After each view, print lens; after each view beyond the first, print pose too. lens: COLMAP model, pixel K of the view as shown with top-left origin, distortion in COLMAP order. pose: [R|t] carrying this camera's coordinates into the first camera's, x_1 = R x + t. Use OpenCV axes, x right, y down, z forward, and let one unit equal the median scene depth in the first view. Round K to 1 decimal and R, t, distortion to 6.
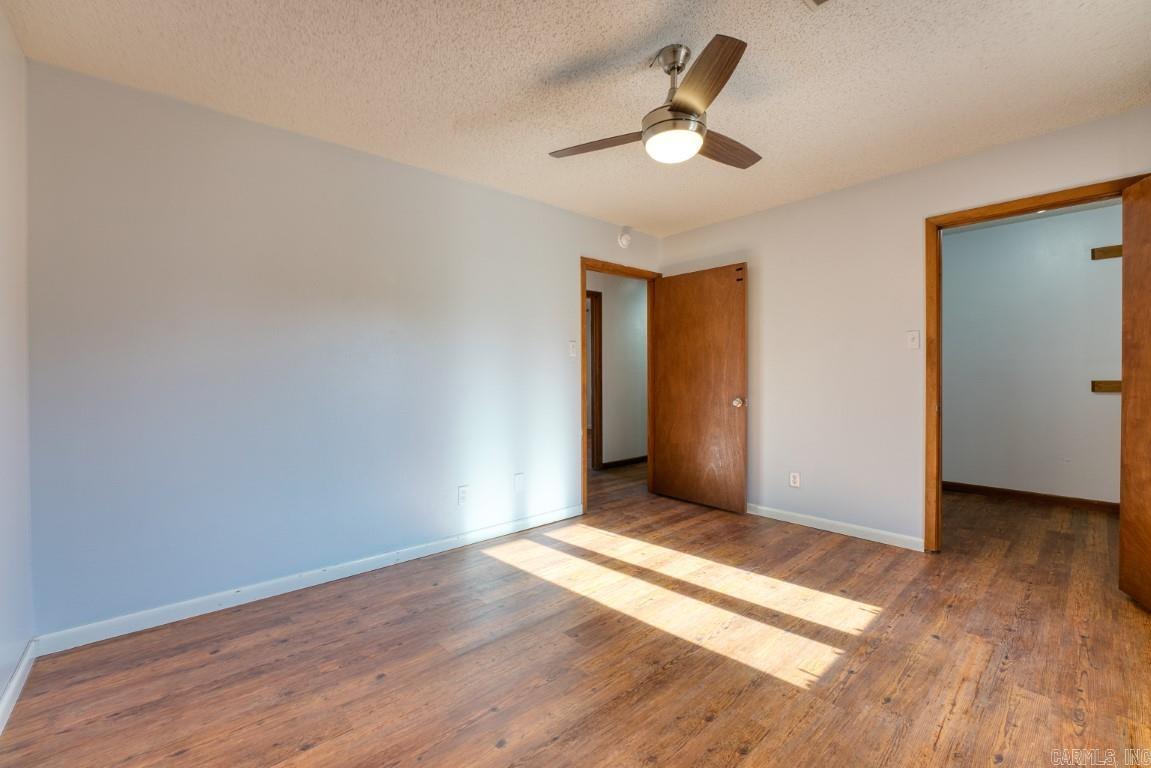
lens RADIAL K [[476.2, 0, 574.1], [0, 476.2, 375.6], [0, 0, 1]] dist [-0.000265, 0.000053]
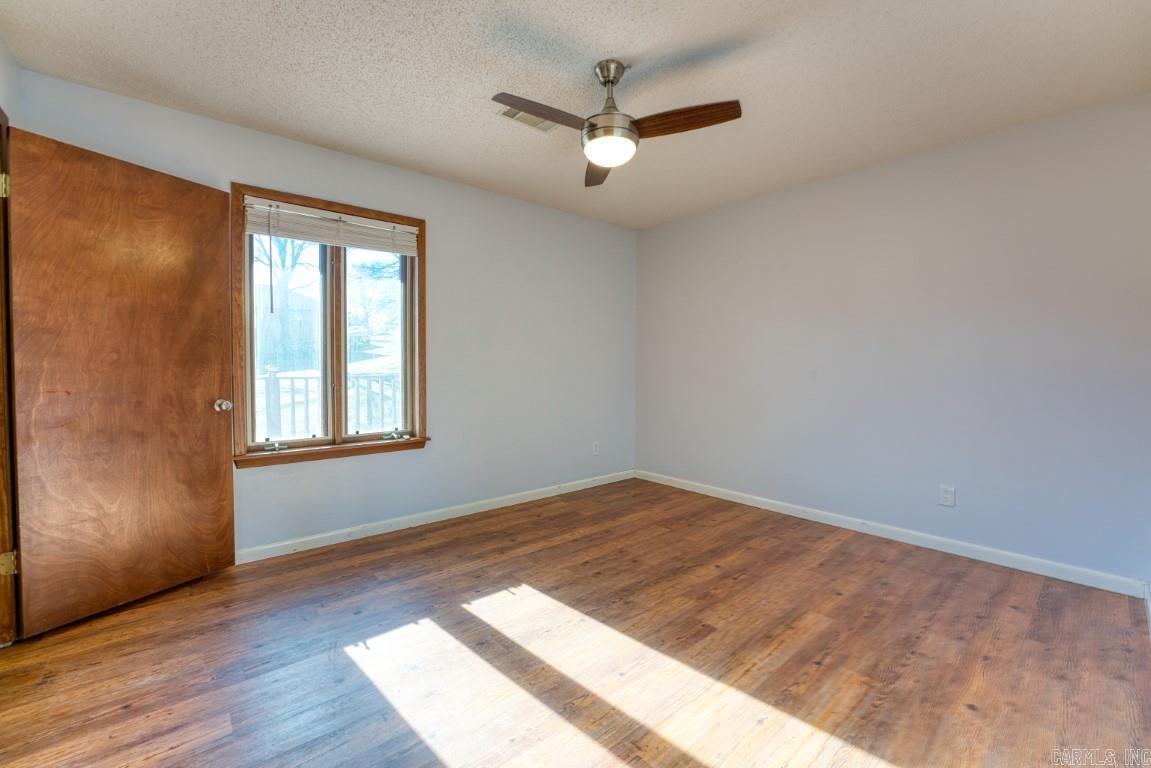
lens RADIAL K [[478.0, 0, 575.5], [0, 478.0, 384.0], [0, 0, 1]] dist [-0.001673, -0.000252]
pose [[-0.999959, -0.000730, 0.008987, 0.265764], [-0.000299, 0.998856, 0.047815, -0.005502], [-0.009011, 0.047811, -0.998816, 1.988515]]
